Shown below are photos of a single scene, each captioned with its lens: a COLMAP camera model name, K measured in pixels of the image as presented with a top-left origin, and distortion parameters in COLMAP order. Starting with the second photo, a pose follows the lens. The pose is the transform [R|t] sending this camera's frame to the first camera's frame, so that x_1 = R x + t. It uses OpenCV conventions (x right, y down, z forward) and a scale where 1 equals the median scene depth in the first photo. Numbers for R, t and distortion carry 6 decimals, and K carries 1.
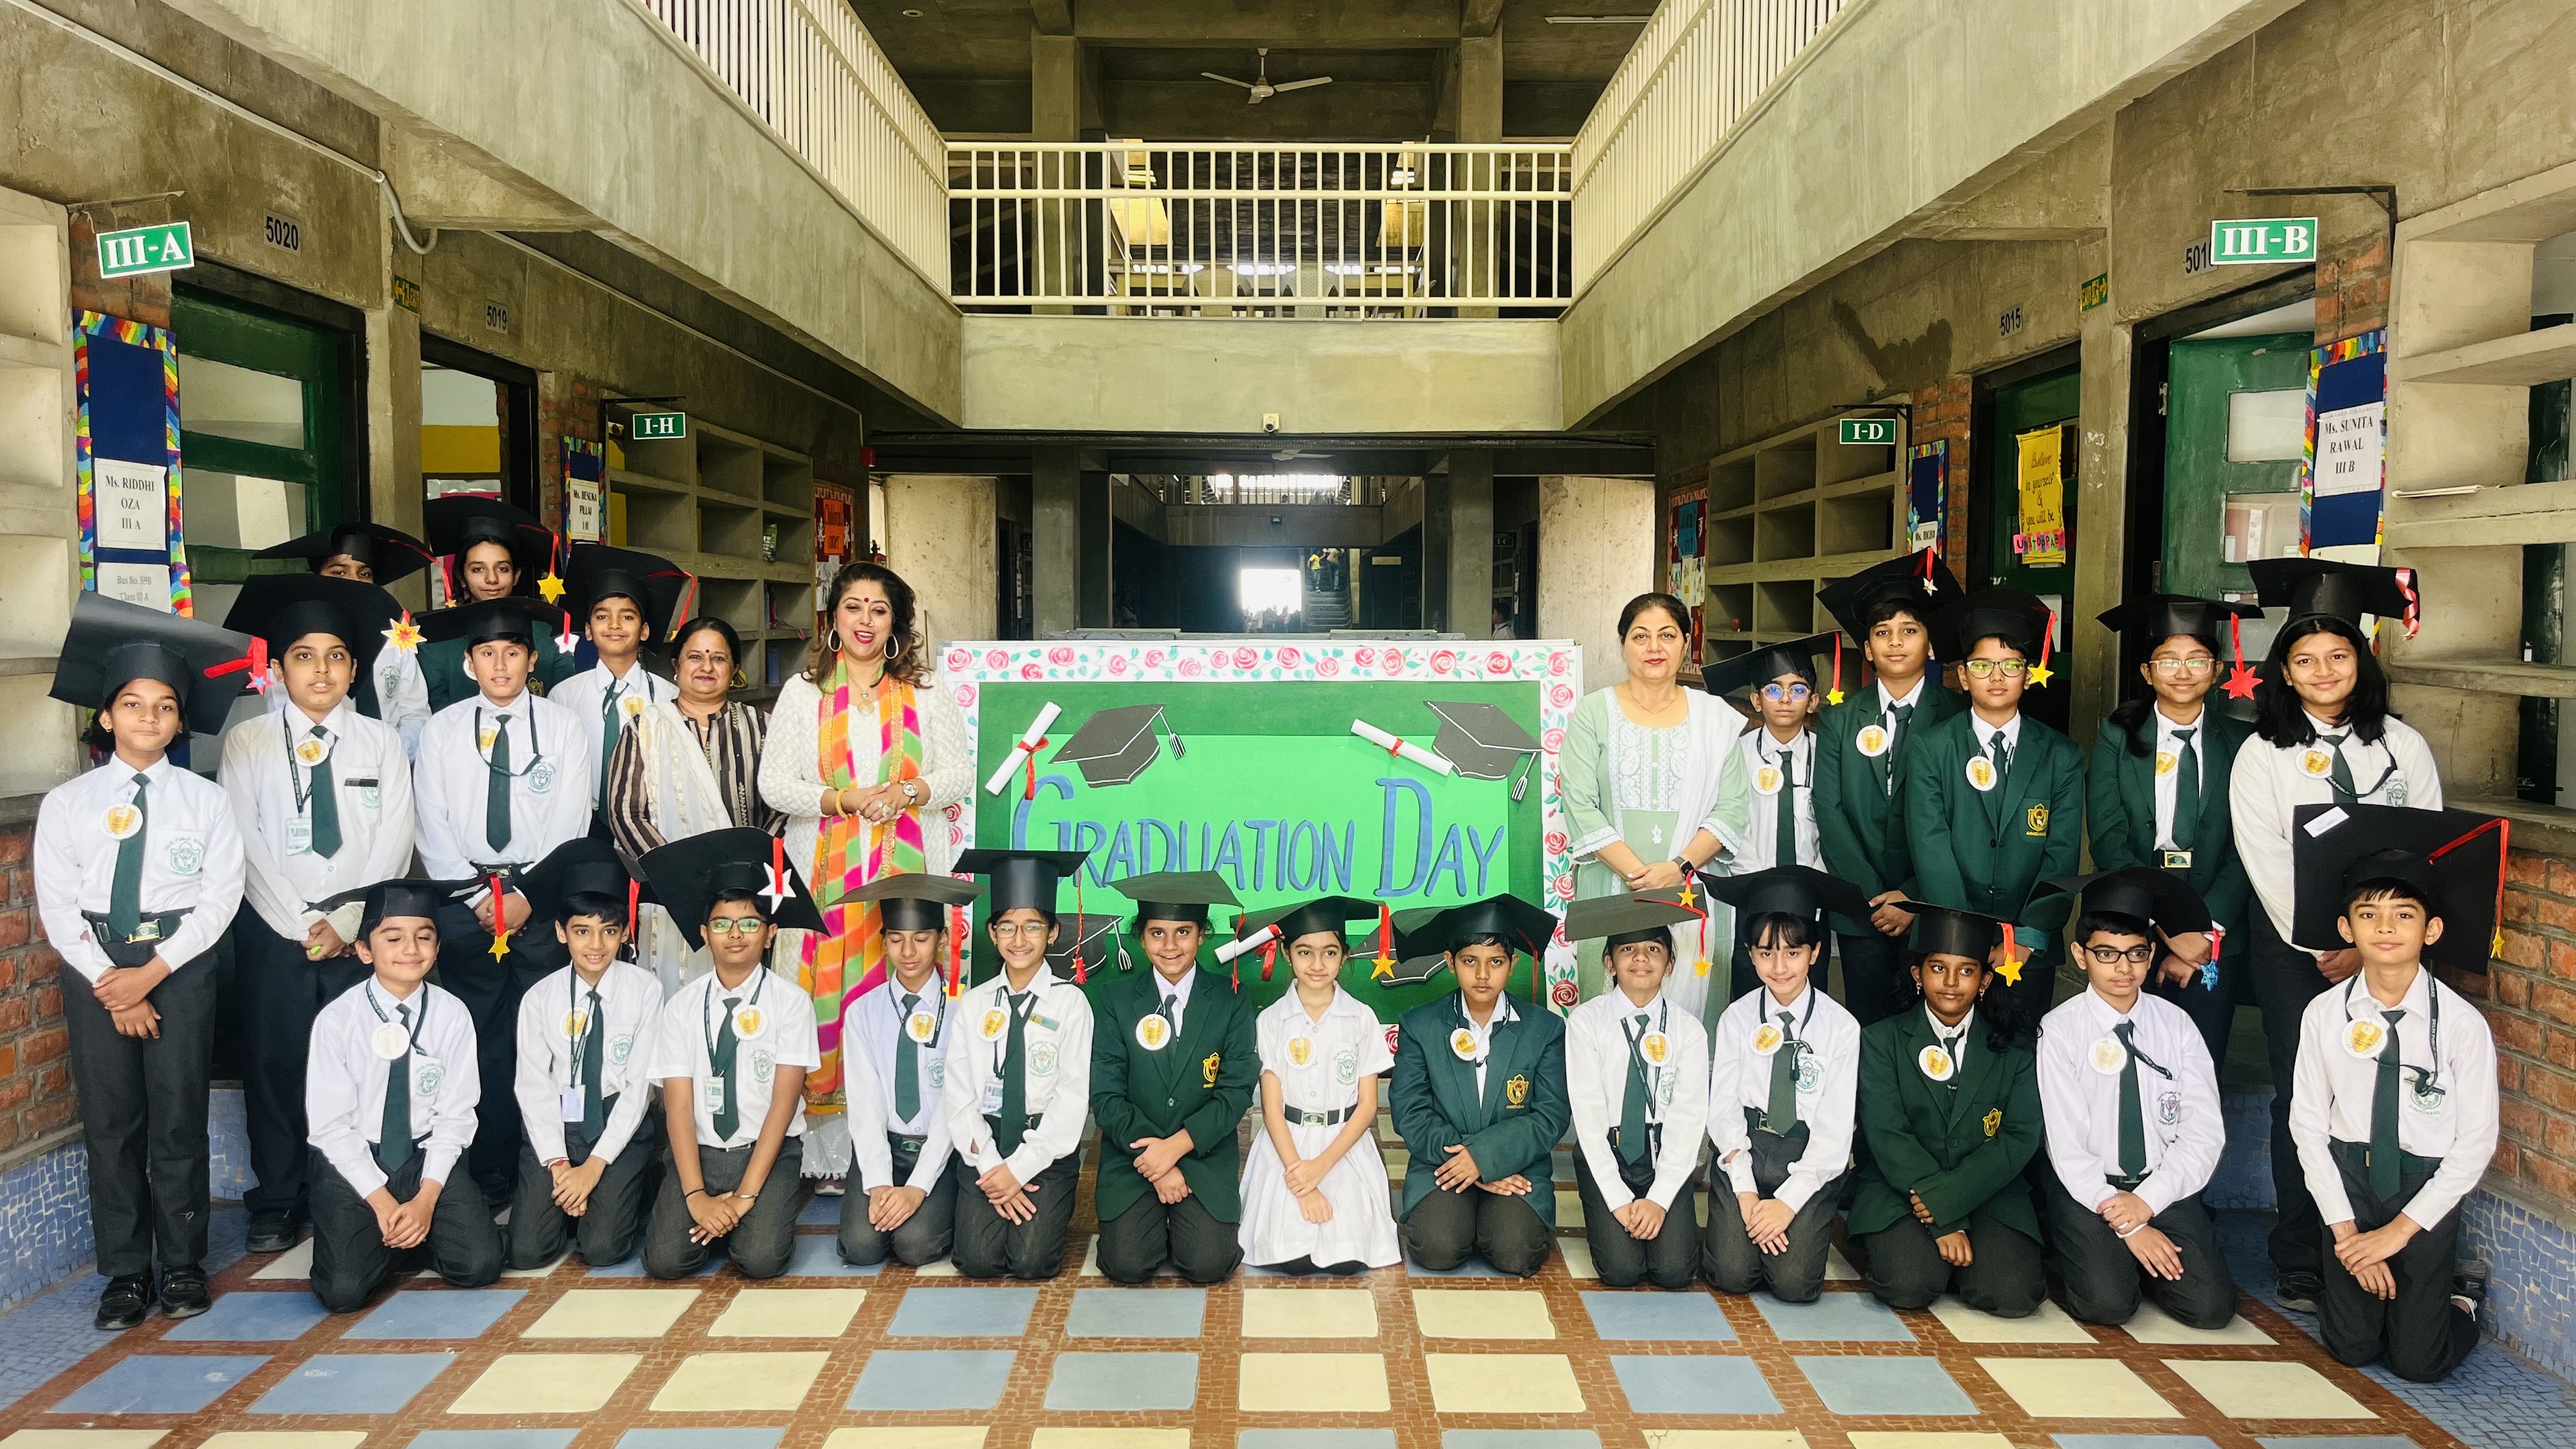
lens RADIAL K [[1970.6, 0, 1286.9], [0, 1970.6, 718.1], [0, 0, 1]] dist [0.005053, -0.001031]
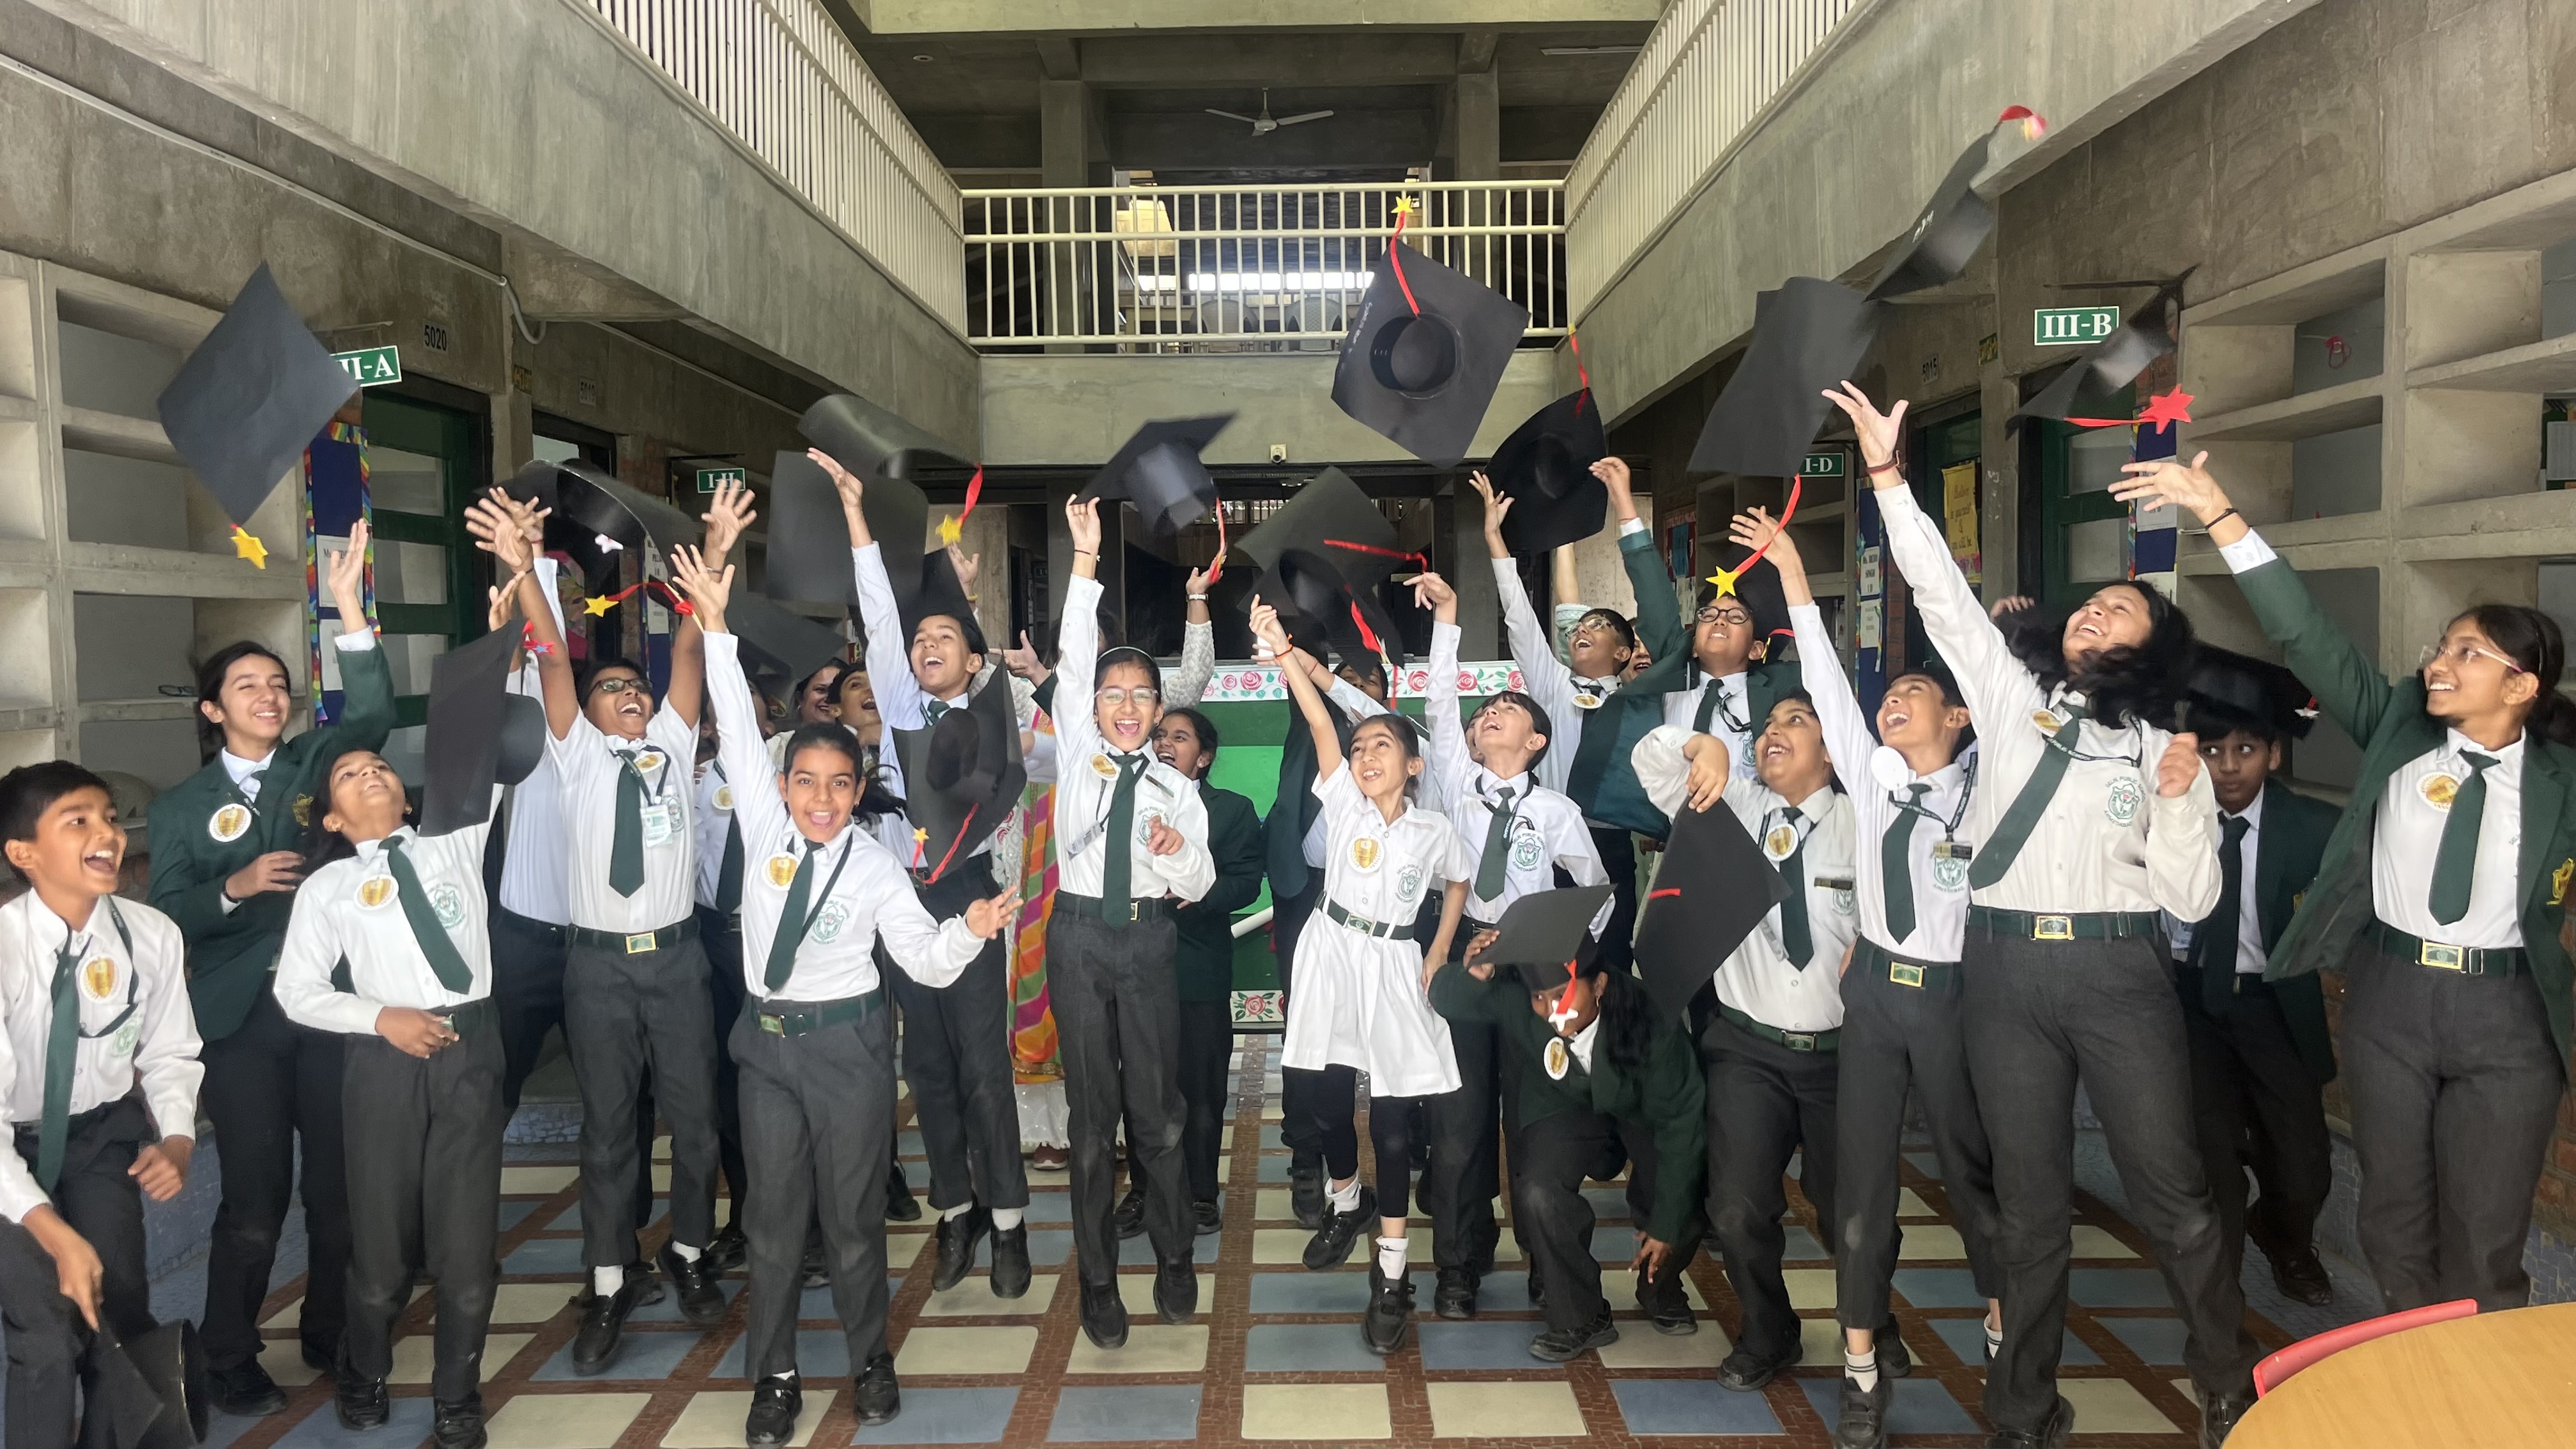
lens RADIAL K [[2064.9, 0, 1288.3], [0, 2064.9, 727.4], [0, 0, 1]] dist [-0.003973, -0.000382]
pose [[0.999821, -0.016934, -0.008400, 0.008263], [0.016866, 0.999825, -0.008154, 0.005902], [0.008536, 0.008011, 0.999931, -0.175943]]
